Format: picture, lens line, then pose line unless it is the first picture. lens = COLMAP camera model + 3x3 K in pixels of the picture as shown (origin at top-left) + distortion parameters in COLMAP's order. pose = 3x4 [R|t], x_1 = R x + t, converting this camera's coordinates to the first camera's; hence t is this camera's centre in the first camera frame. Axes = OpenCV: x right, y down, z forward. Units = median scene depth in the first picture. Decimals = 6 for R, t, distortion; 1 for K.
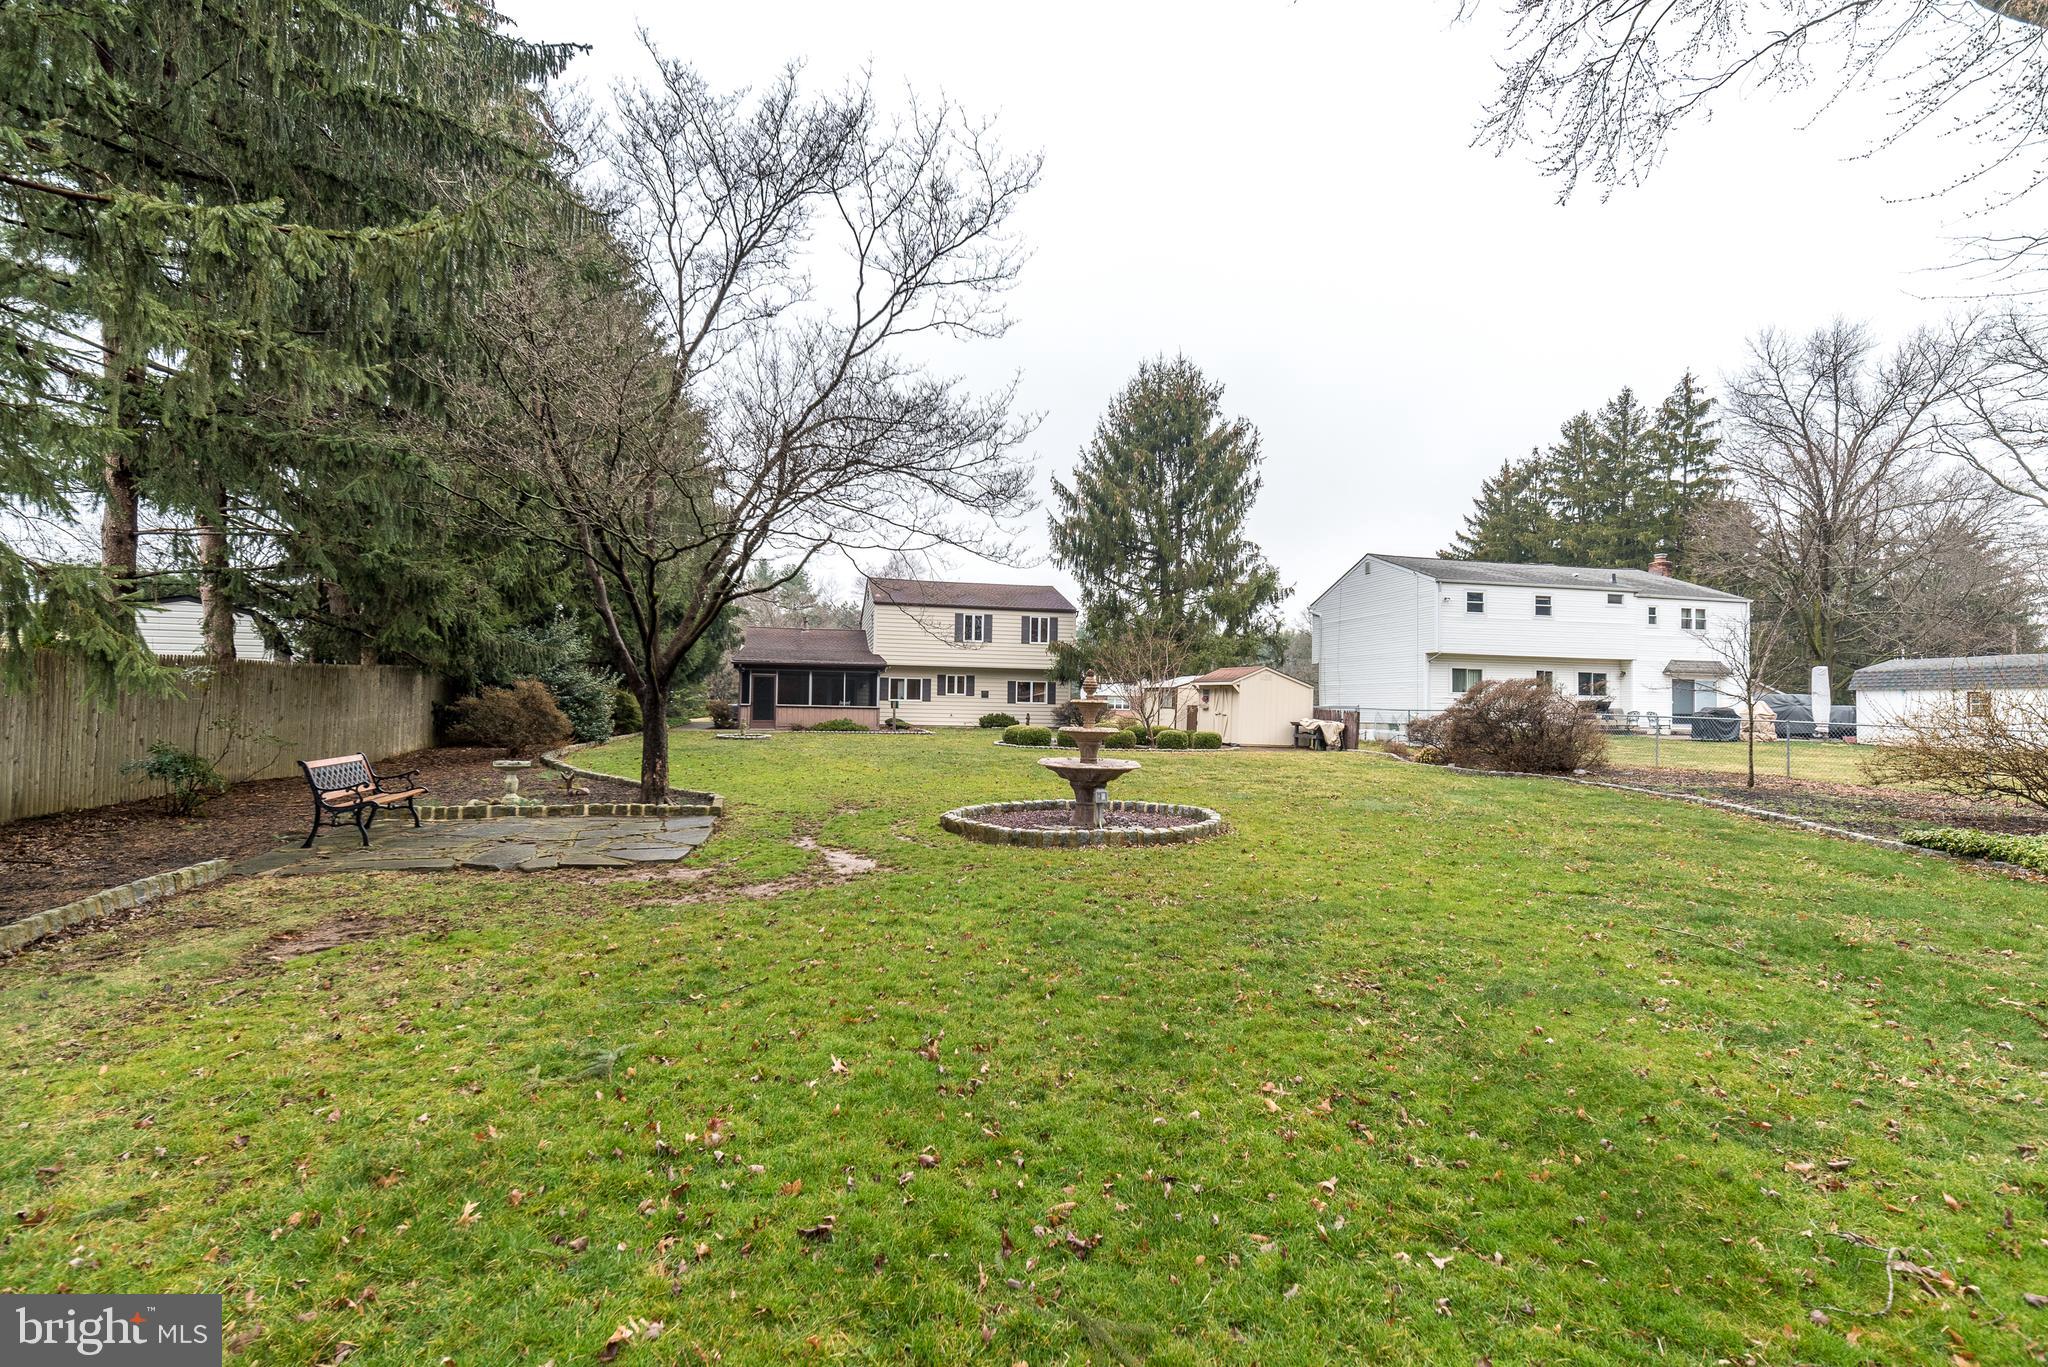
lens RADIAL K [[883.9, 0, 997.9], [0, 883.9, 660.5], [0, 0, 1]] dist [-0.000036, 0.000009]
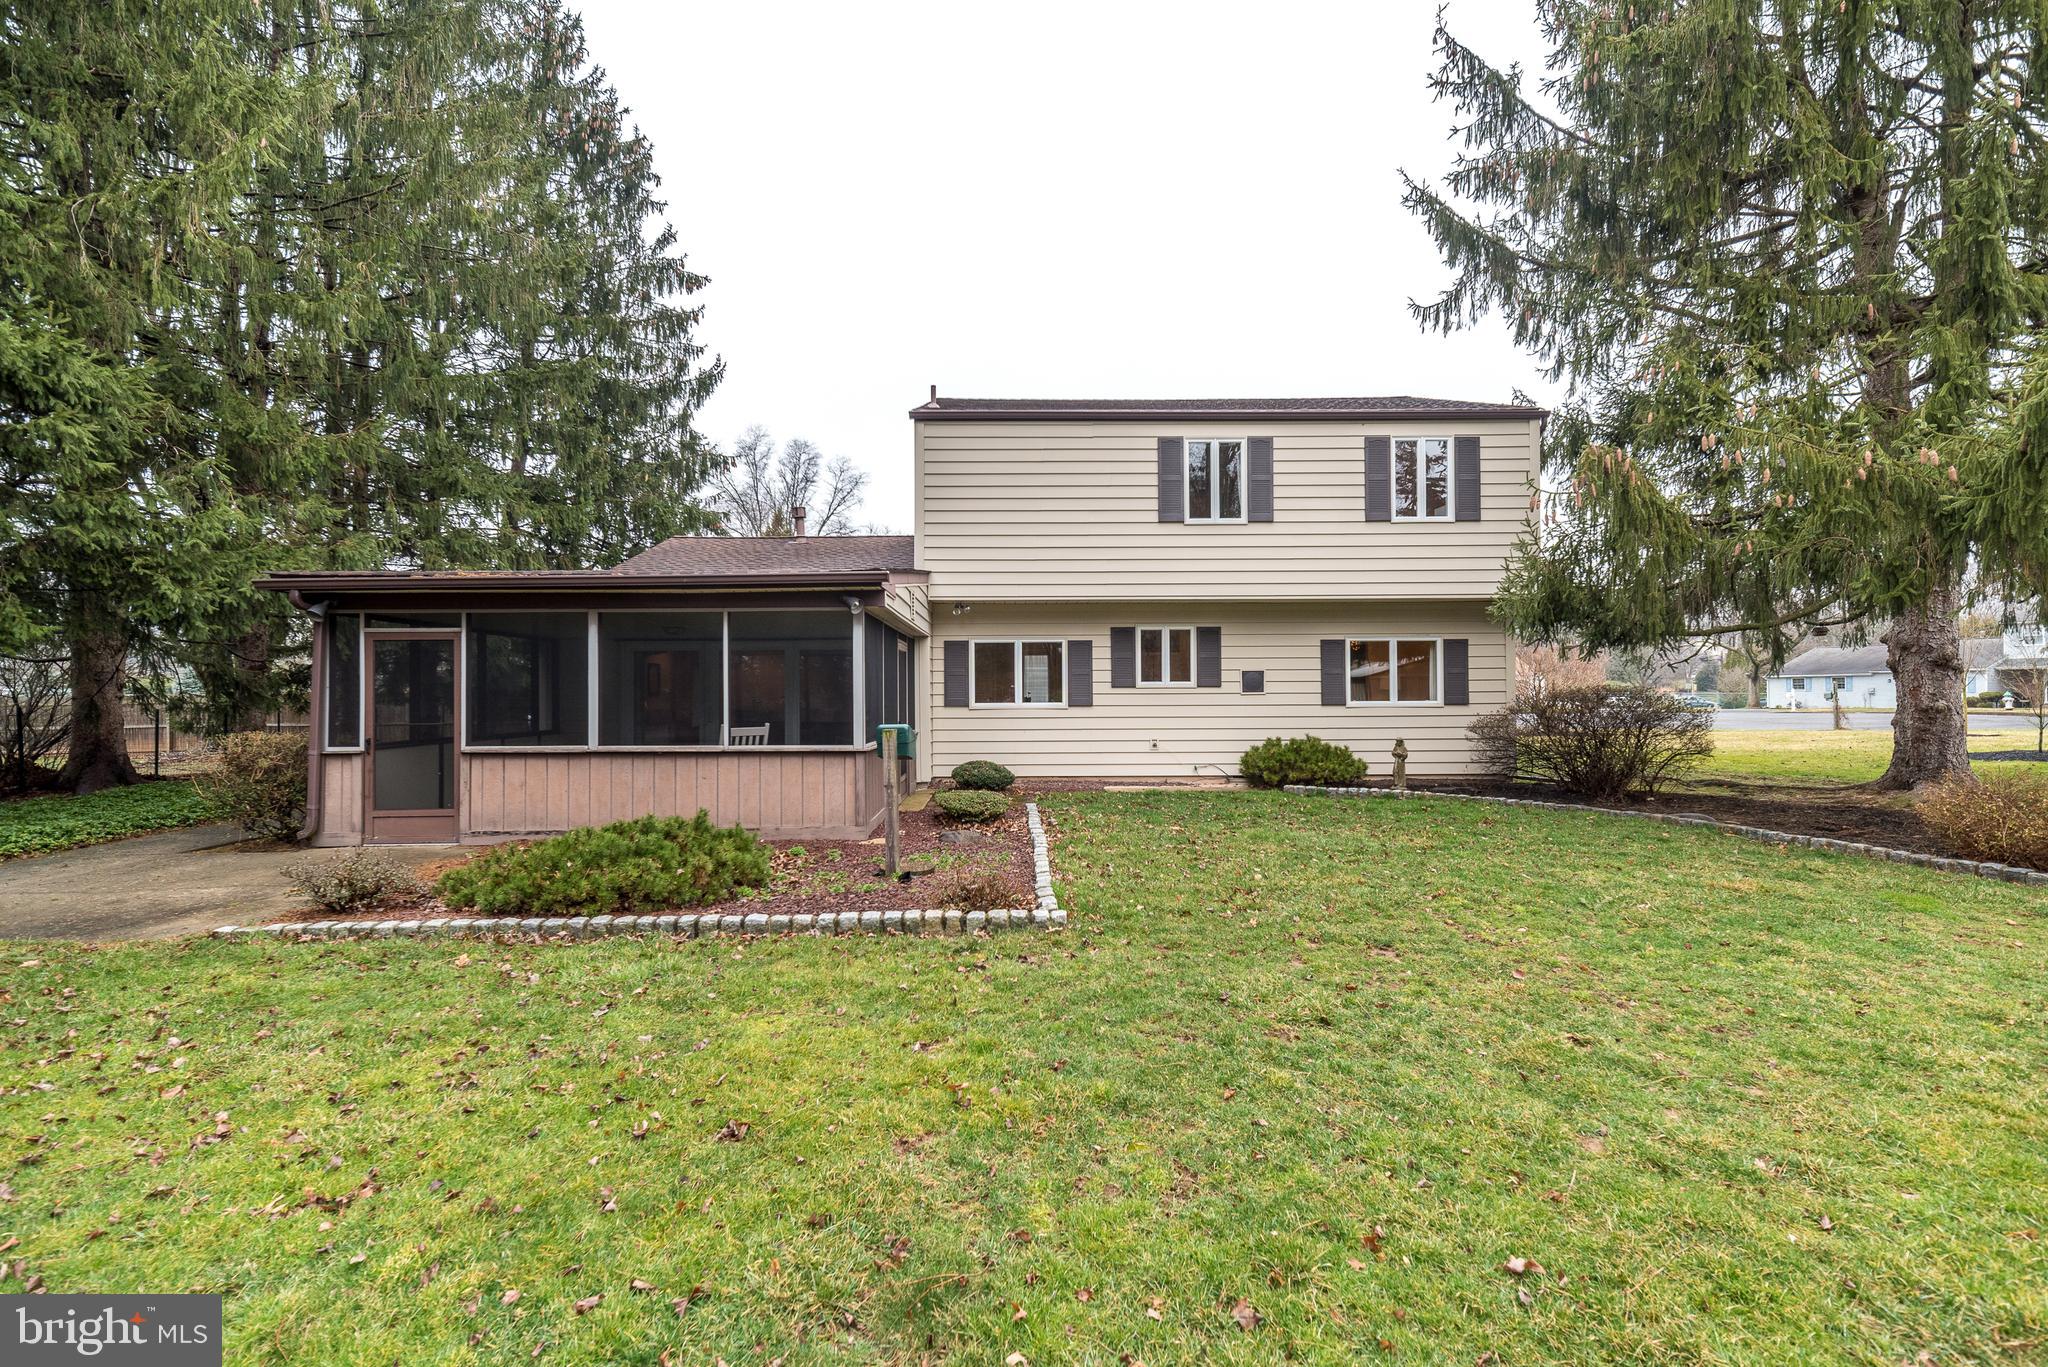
lens RADIAL K [[894.1, 0, 1025.4], [0, 894.1, 677.5], [0, 0, 1]] dist [0.008775, 0.000174]
pose [[0.980419, -0.027044, -0.195055, -0.033676], [0.034327, 0.998830, 0.034057, 0.022412], [0.193906, -0.040086, 0.980201, 0.655111]]
